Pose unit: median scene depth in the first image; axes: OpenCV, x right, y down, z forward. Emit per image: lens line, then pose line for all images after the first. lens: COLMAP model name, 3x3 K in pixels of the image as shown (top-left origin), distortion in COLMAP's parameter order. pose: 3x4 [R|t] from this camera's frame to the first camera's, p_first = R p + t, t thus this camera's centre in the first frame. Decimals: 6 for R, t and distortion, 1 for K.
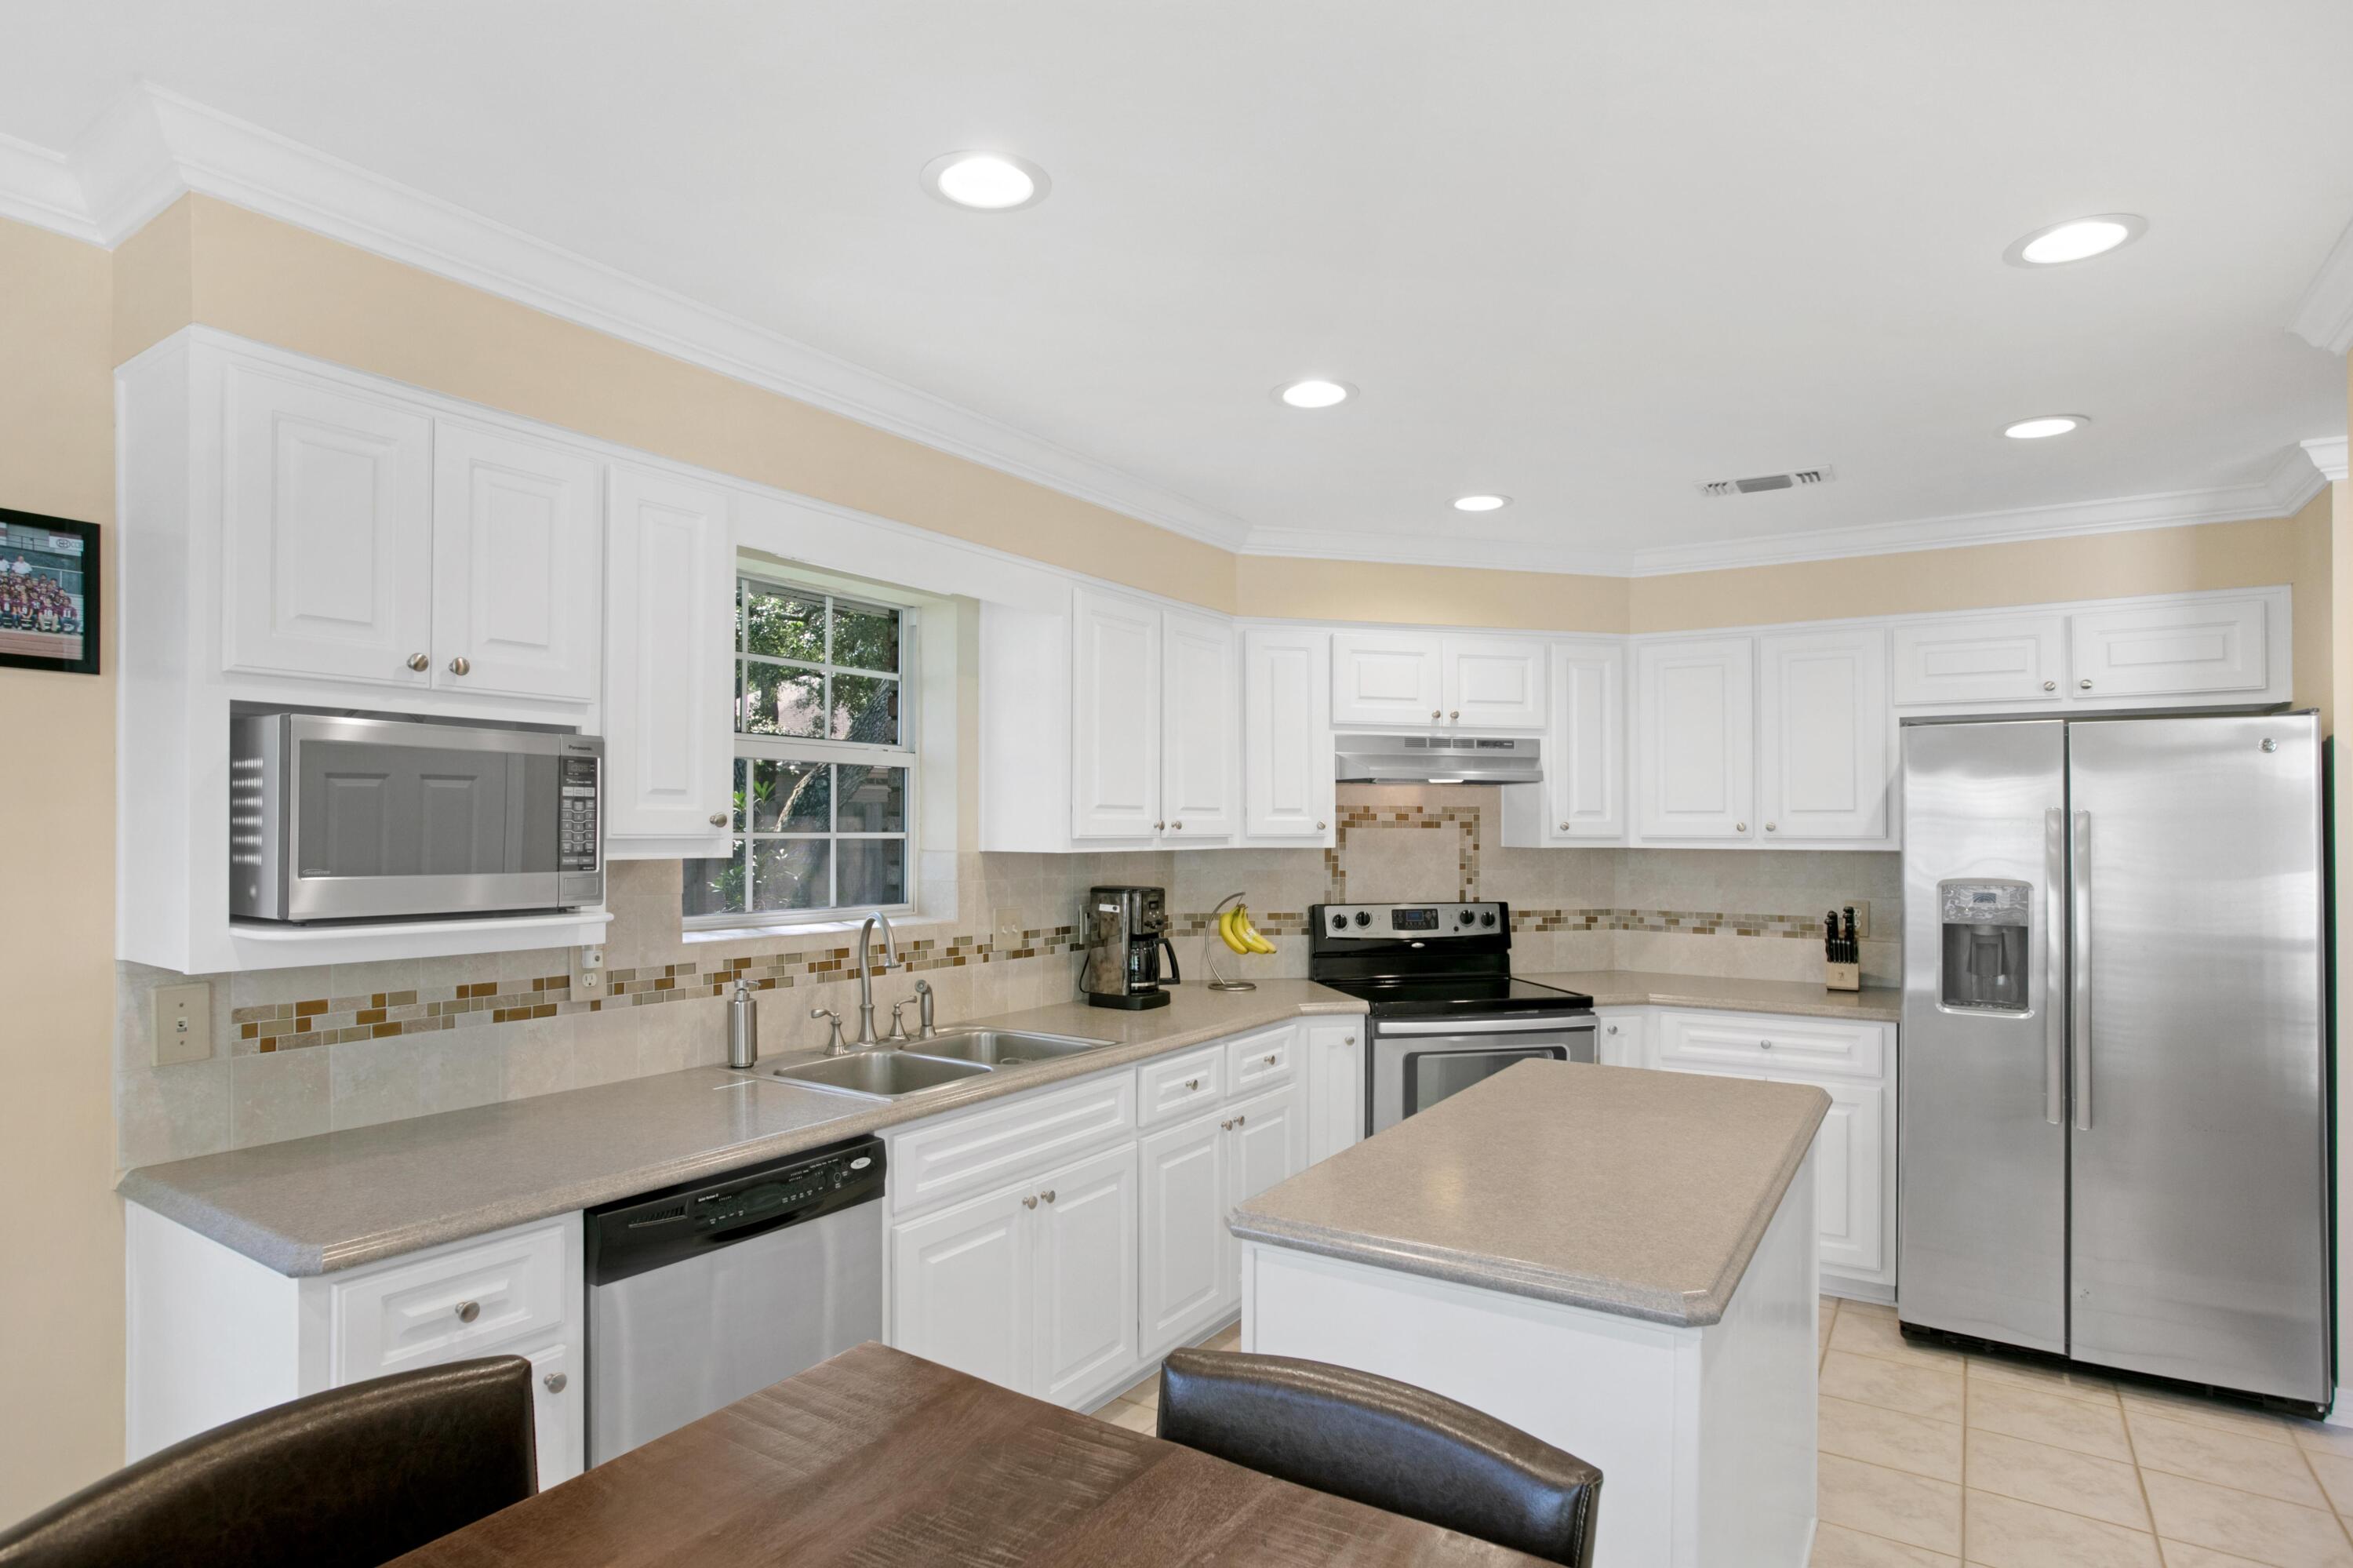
lens RADIAL K [[1273.3, 0, 1126.0], [0, 1273.3, 825.8], [0, 0, 1]] dist [-0.089722, 0.054730]
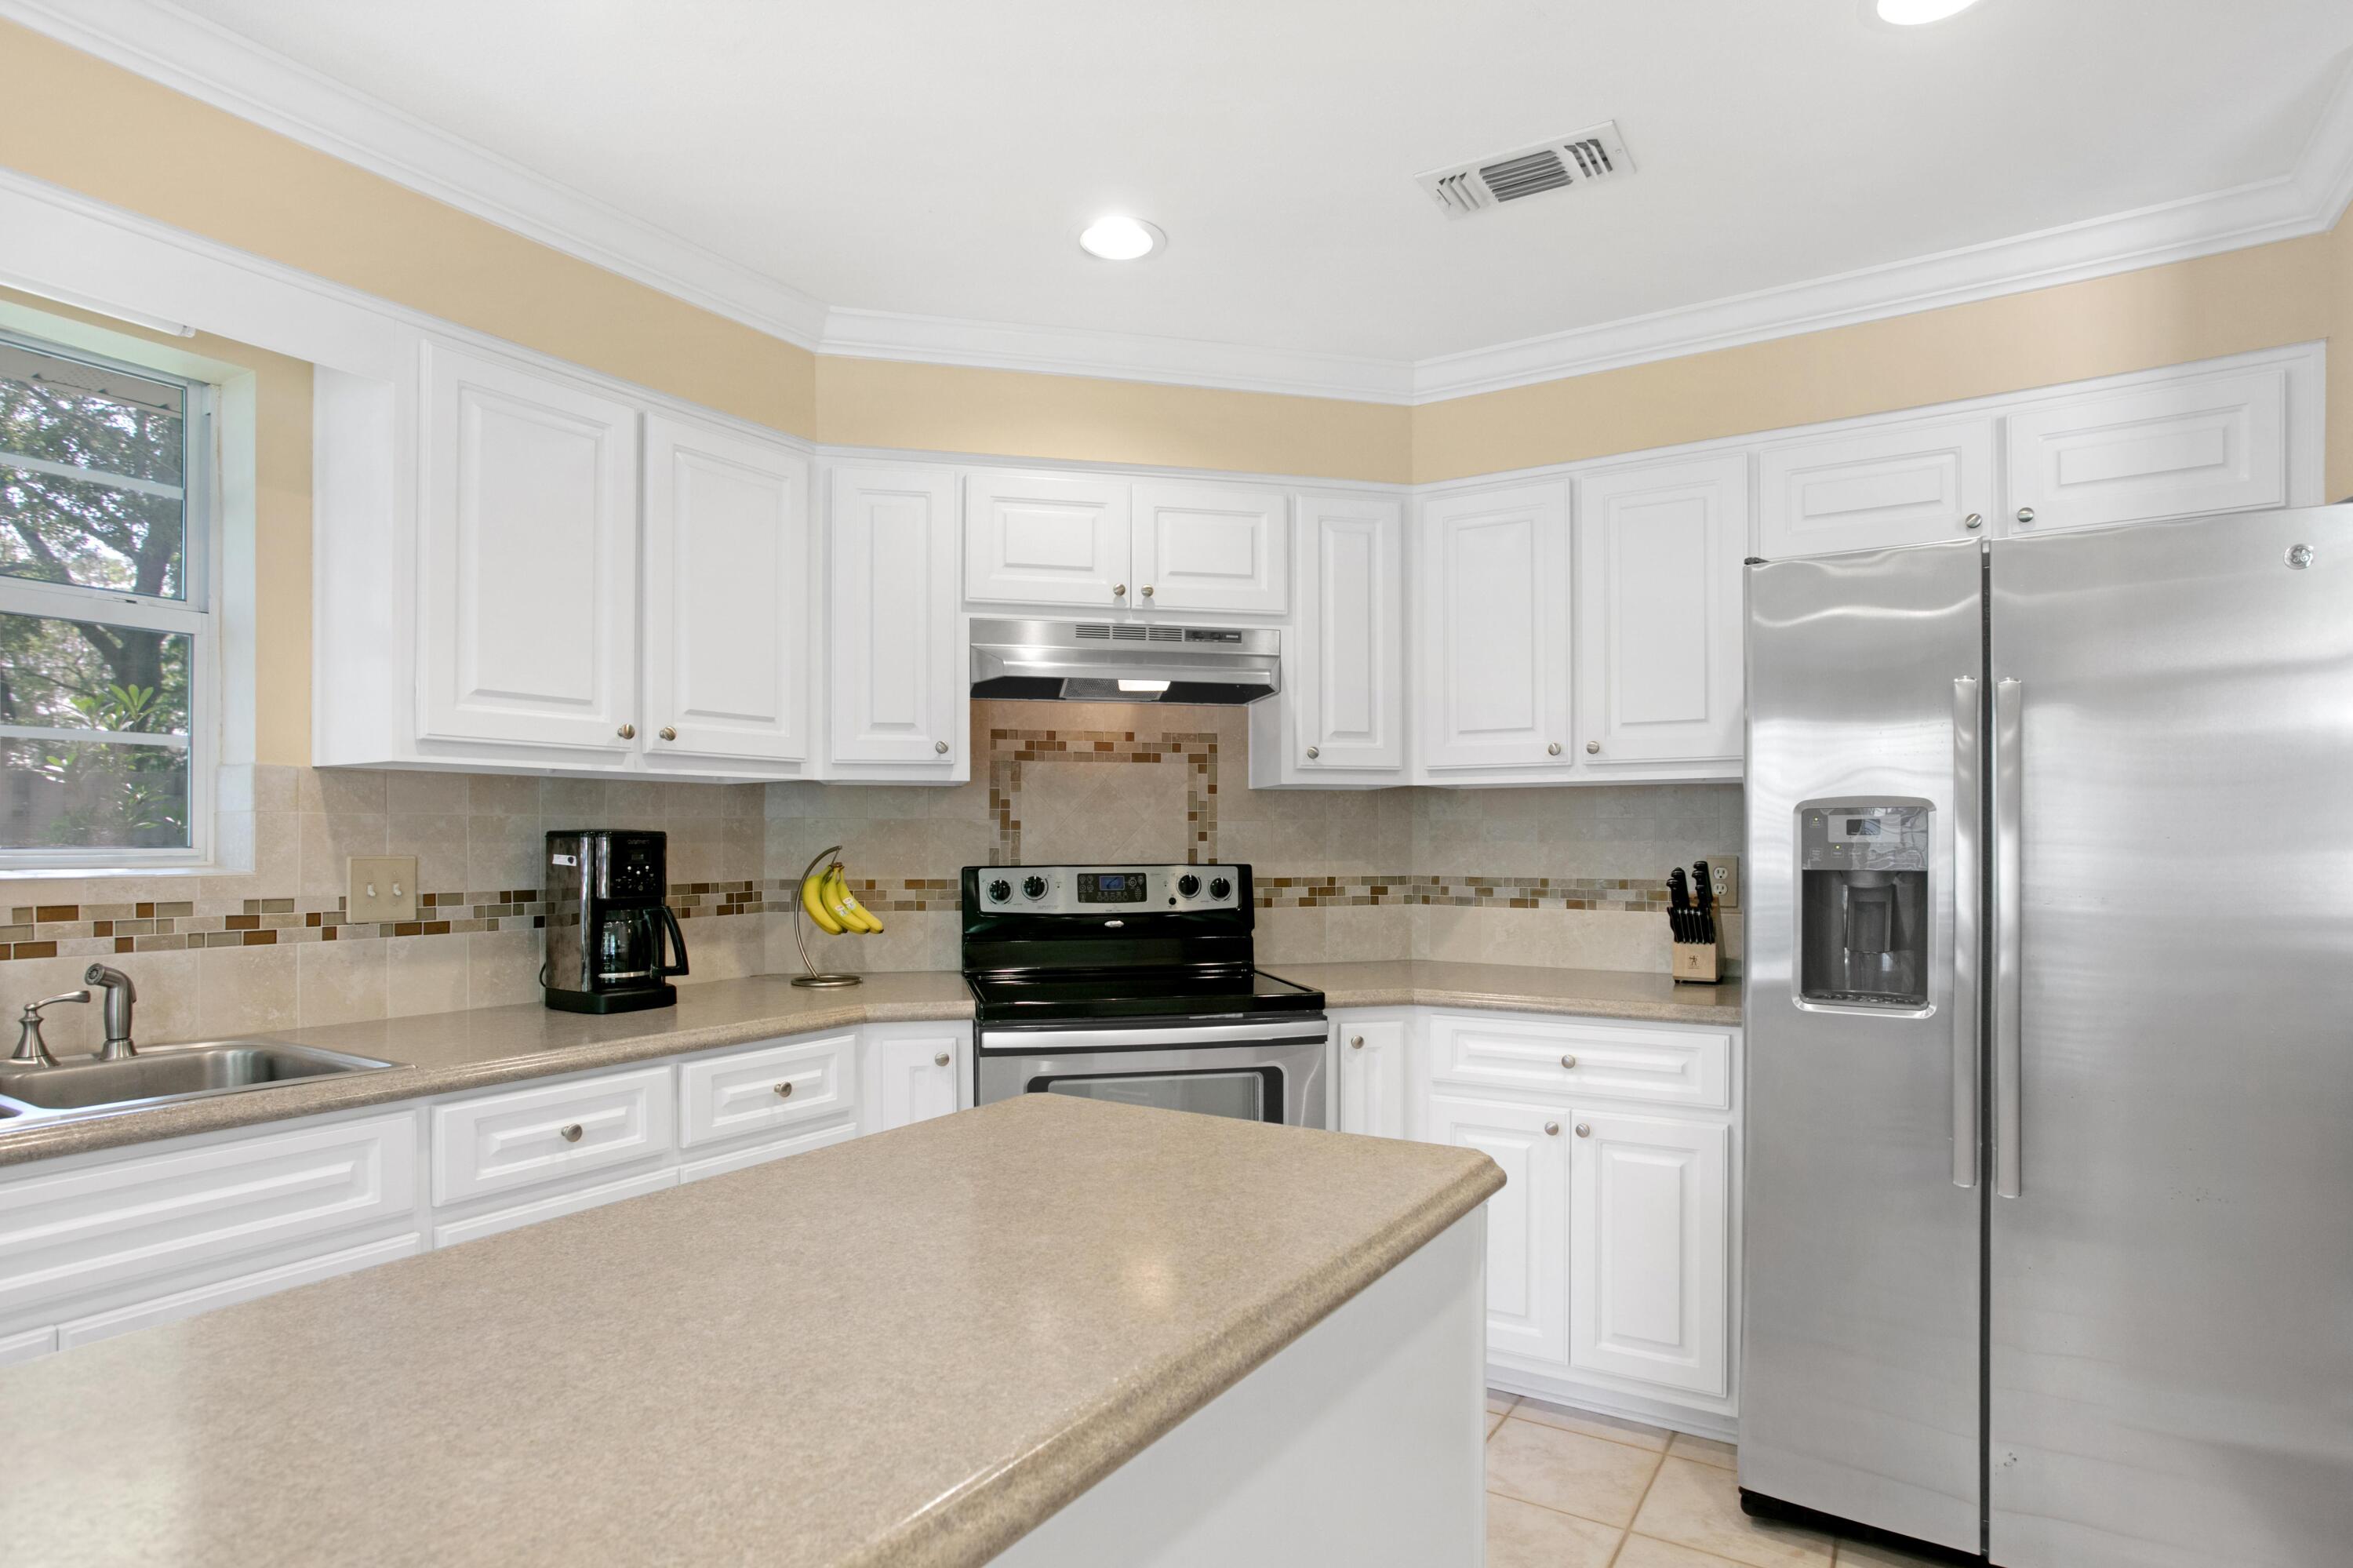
lens RADIAL K [[1271.5, 0, 1212.0], [0, 1271.5, 861.6], [0, 0, 1]] dist [-0.075417, 0.043367]
pose [[0.998576, -0.004165, 0.053178, 0.257720], [0.003278, 0.999854, 0.016754, 0.049729], [-0.053240, -0.016556, 0.998445, 0.298254]]
